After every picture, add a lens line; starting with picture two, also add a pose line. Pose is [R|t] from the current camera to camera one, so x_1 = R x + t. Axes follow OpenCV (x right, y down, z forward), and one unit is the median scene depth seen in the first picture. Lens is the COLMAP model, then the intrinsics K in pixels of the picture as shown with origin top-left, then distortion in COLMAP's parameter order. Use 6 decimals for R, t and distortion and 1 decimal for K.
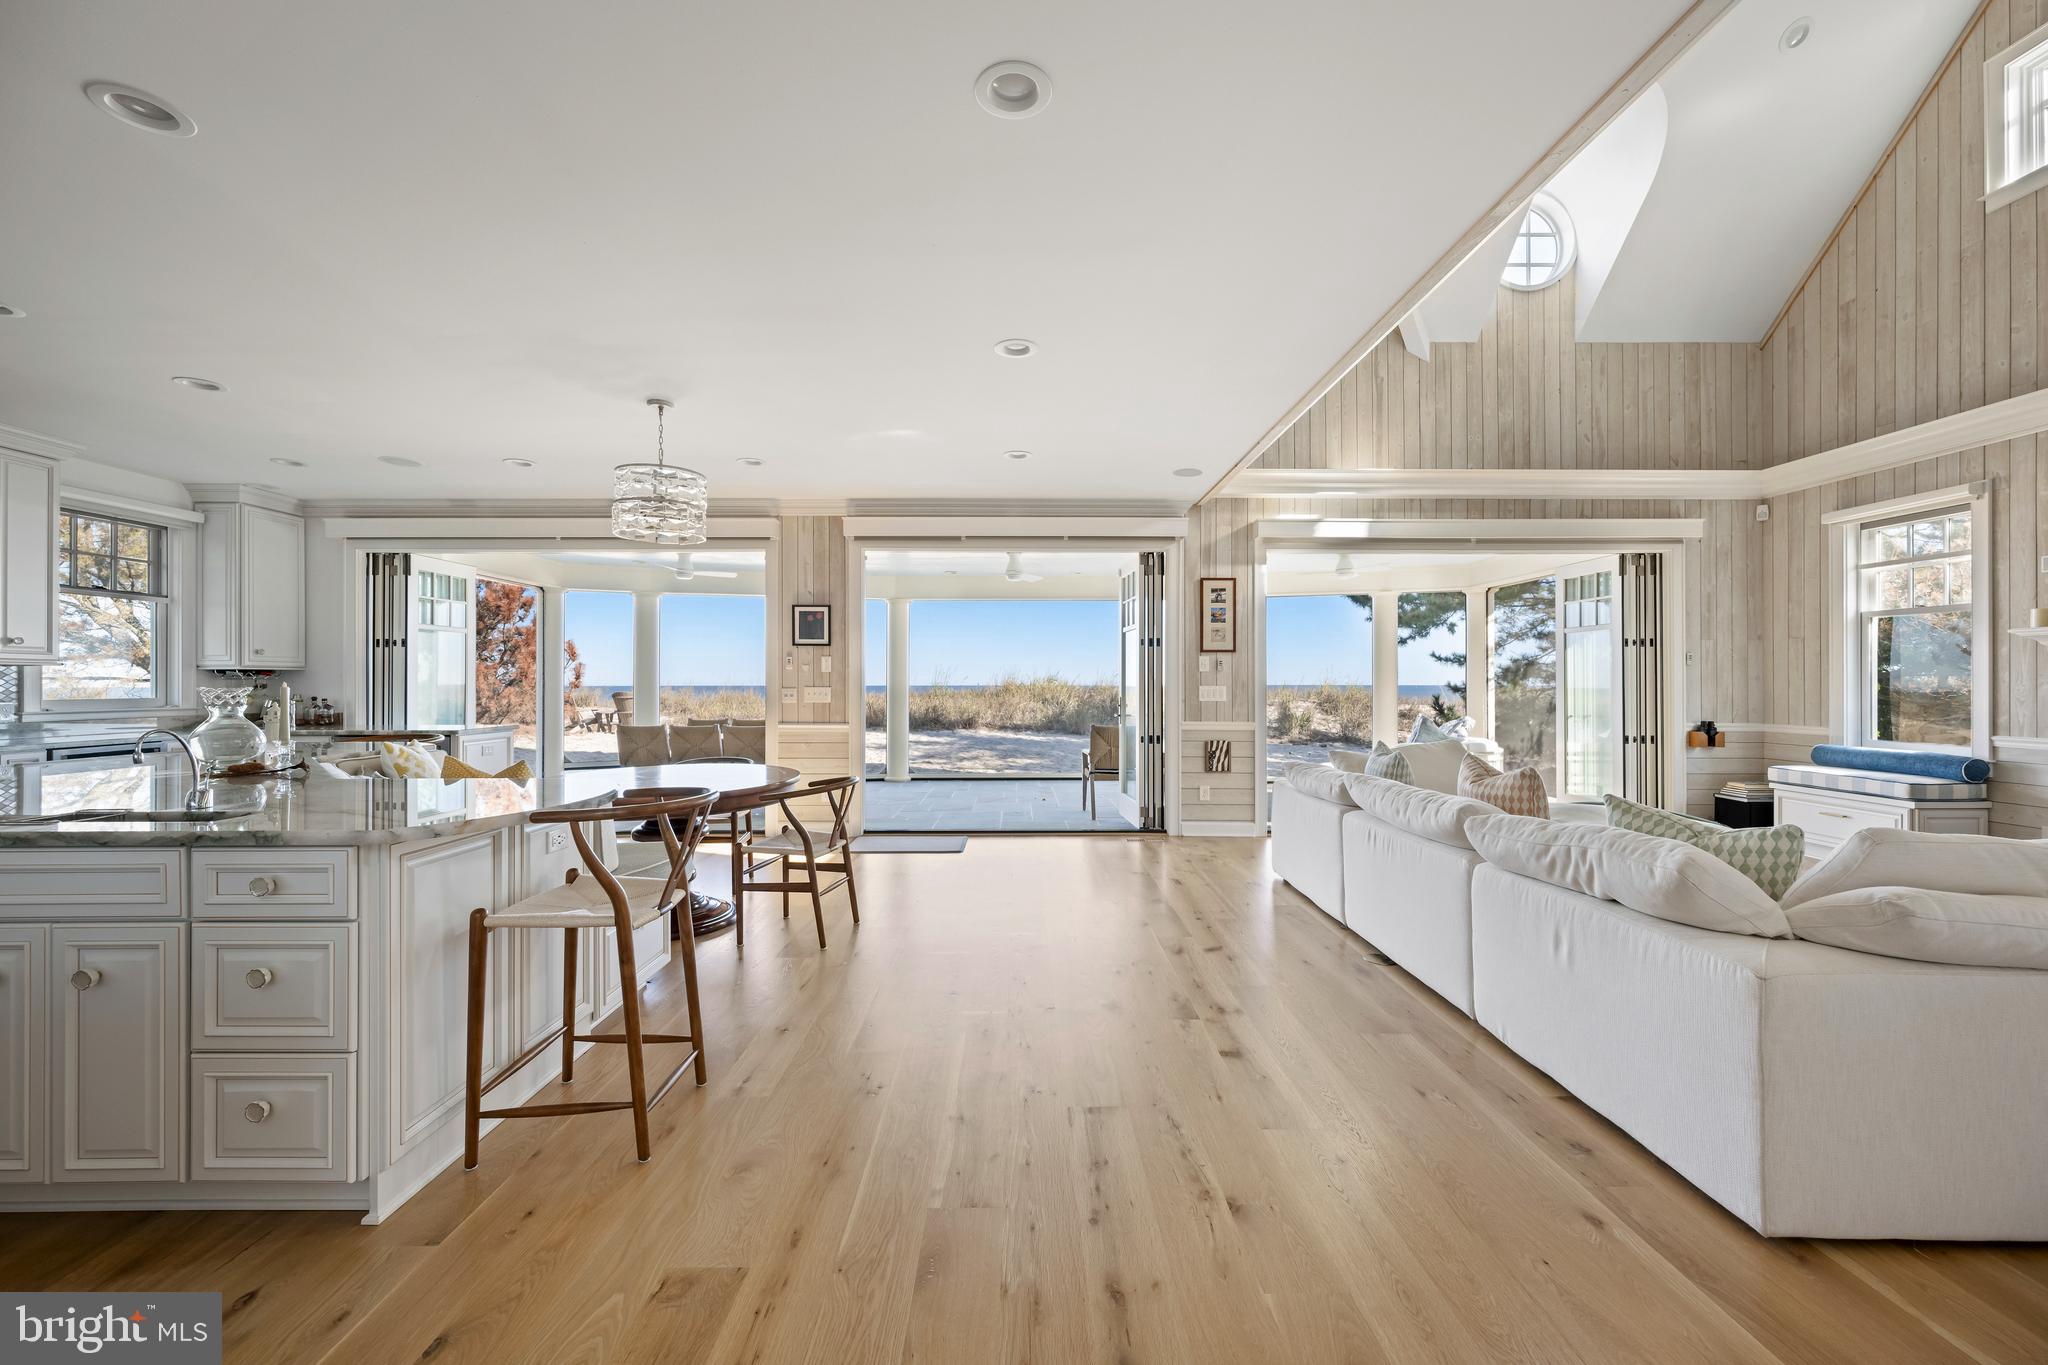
lens RADIAL K [[805.2, 0, 1019.2], [0, 805.2, 679.8], [0, 0, 1]] dist [0.002539, 0.000004]
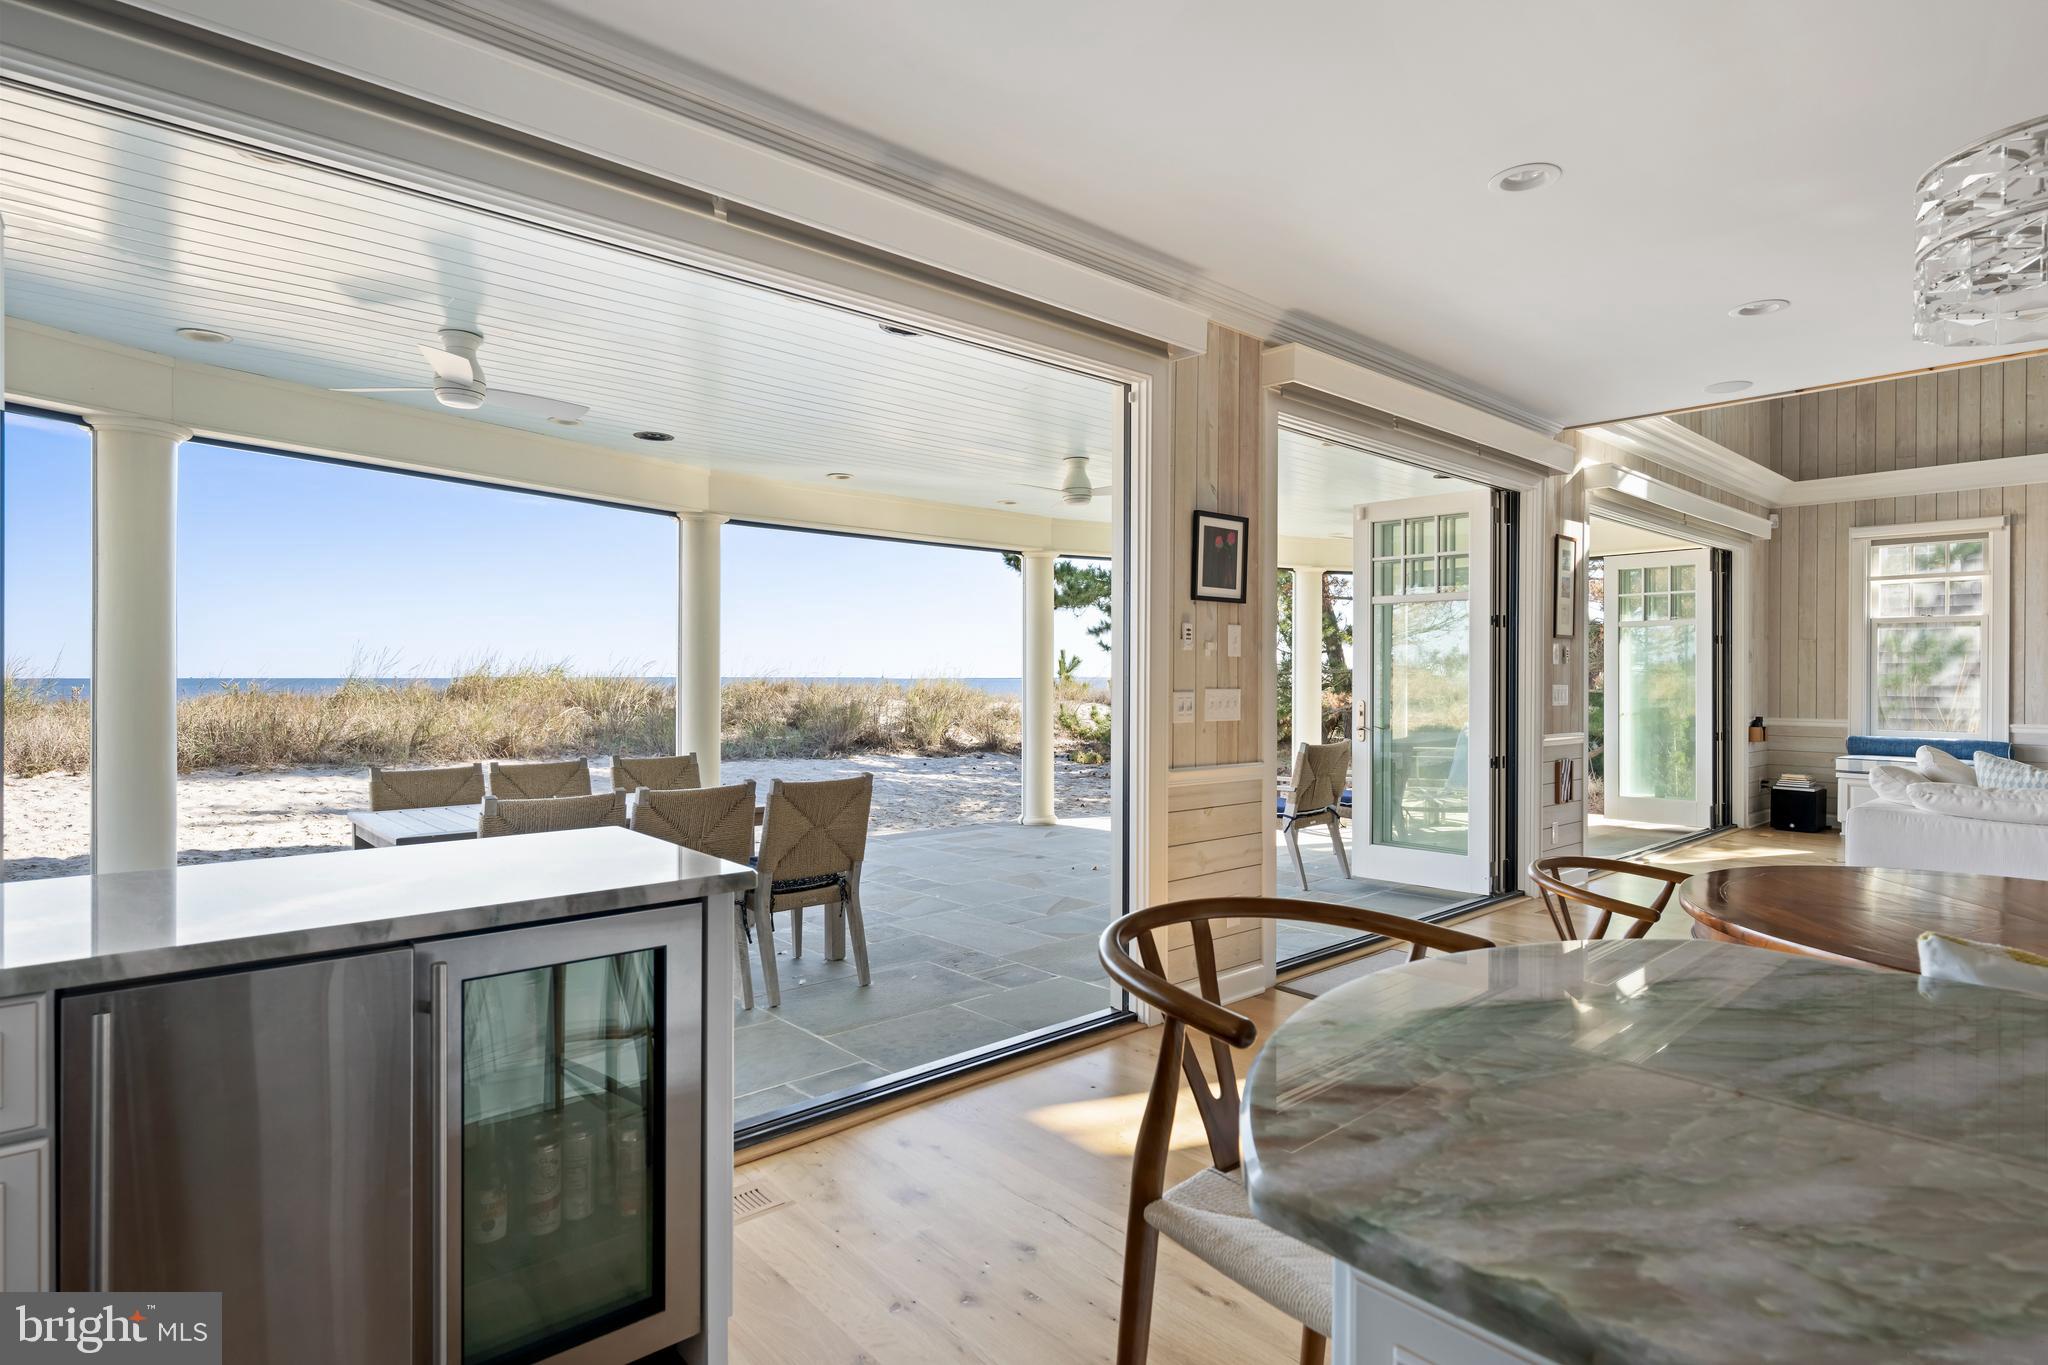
lens RADIAL K [[1052.3, 0, 1015.9], [0, 1052.3, 676.8], [0, 0, 1]] dist [-0.005708, 0.000908]
pose [[0.750976, 0.001599, 0.660327, -0.802997], [-0.006210, 0.999970, 0.004641, -0.000272], [-0.660300, -0.007586, 0.750964, 0.656320]]
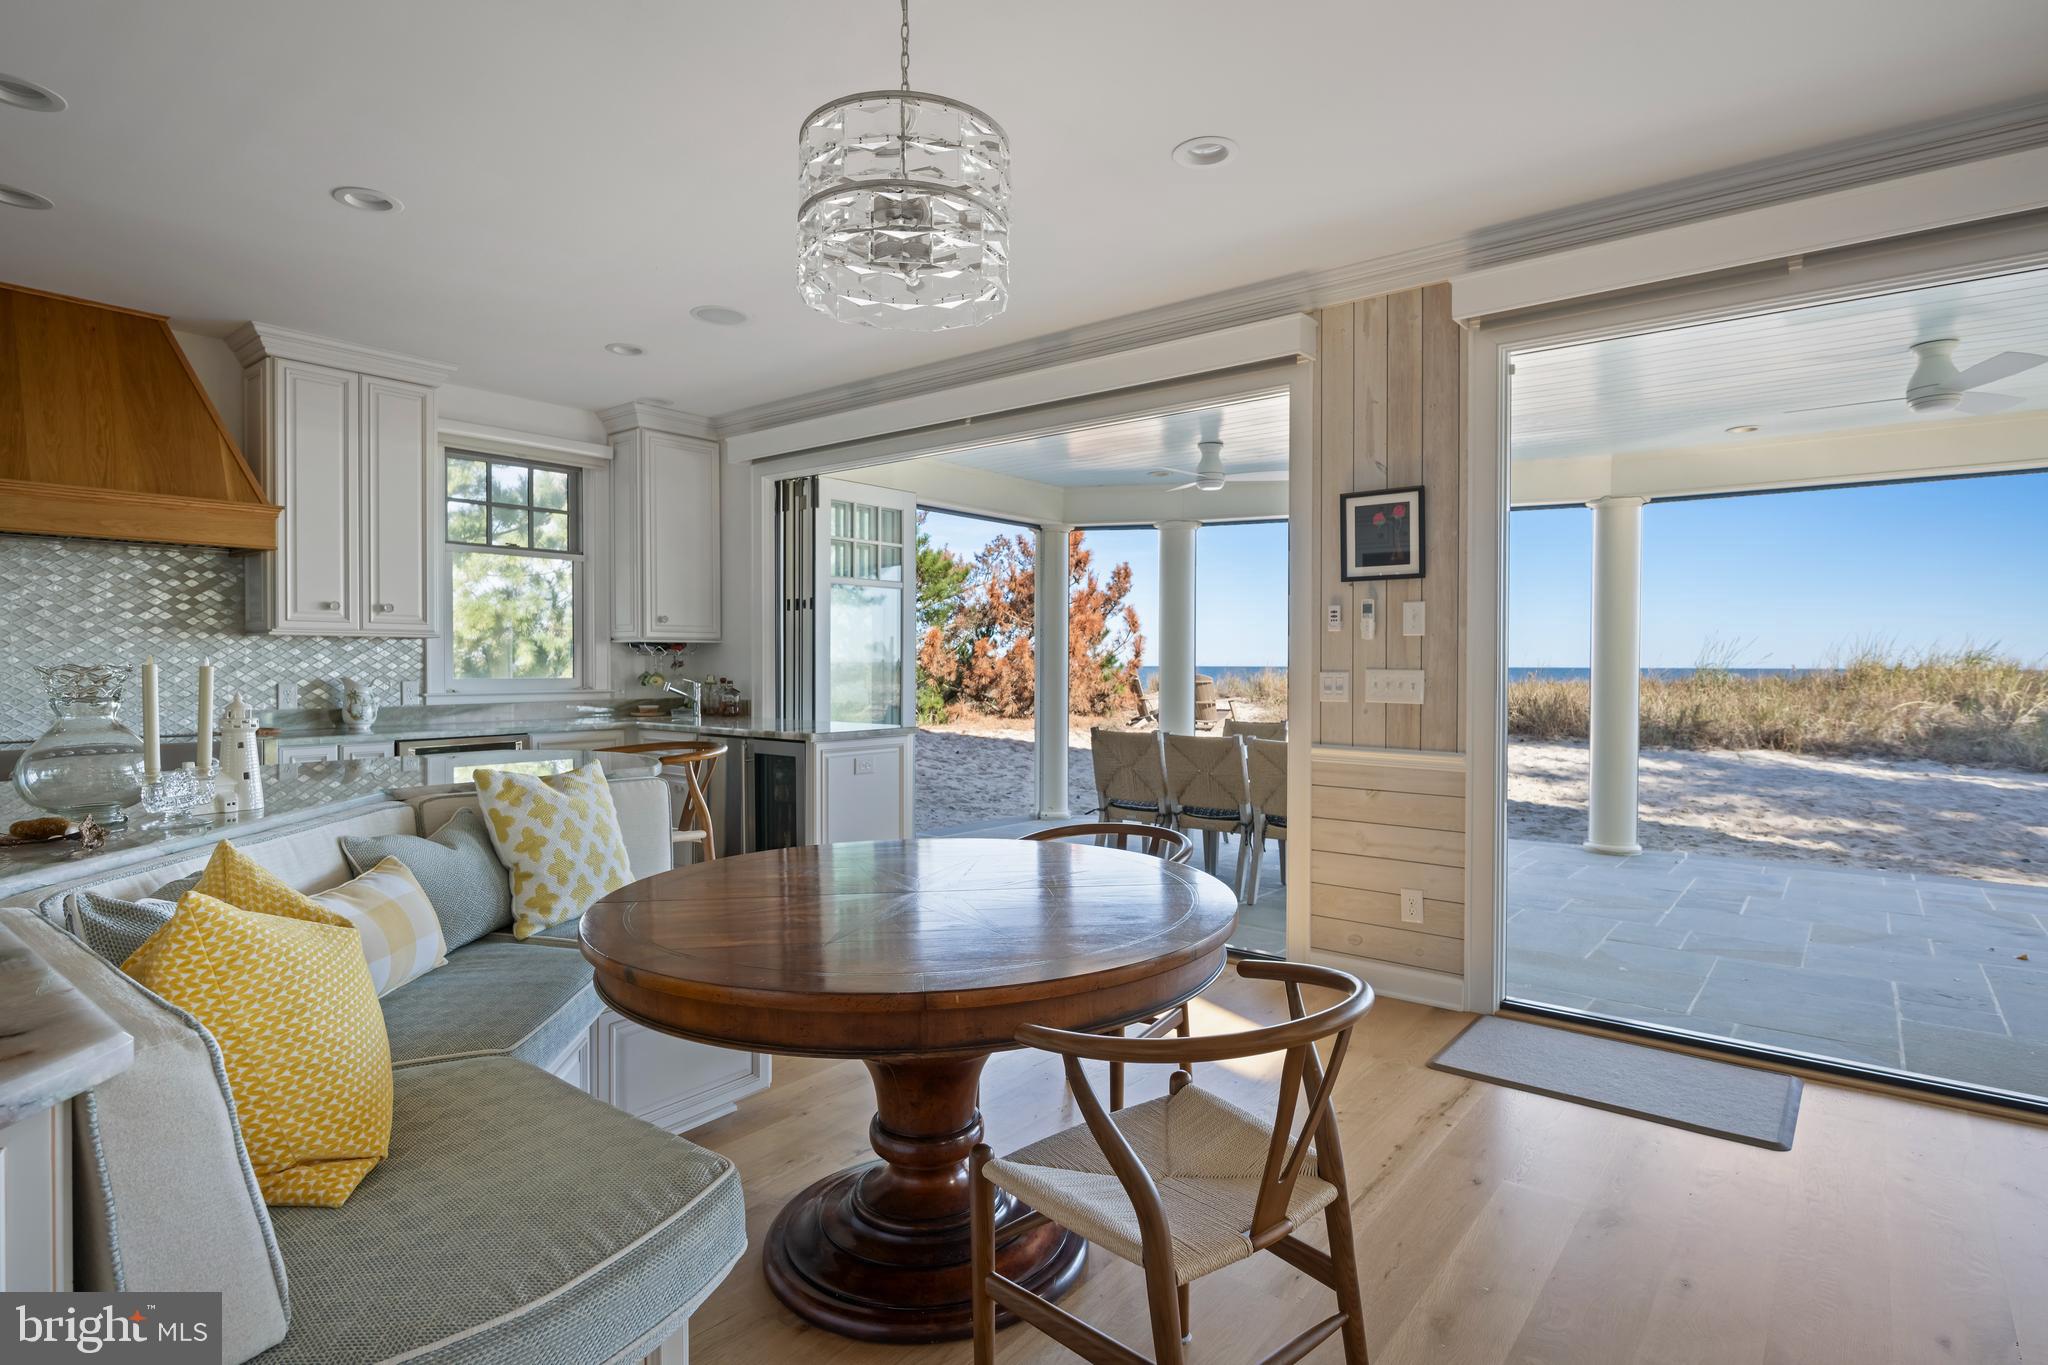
lens RADIAL K [[1052.3, 0, 1015.9], [0, 1052.3, 676.8], [0, 0, 1]] dist [-0.005708, 0.000908]
pose [[0.776215, 0.011021, -0.630371, -0.044124], [-0.000416, 0.999856, 0.016968, 0.003085], [0.630468, -0.012909, 0.776108, 0.428860]]
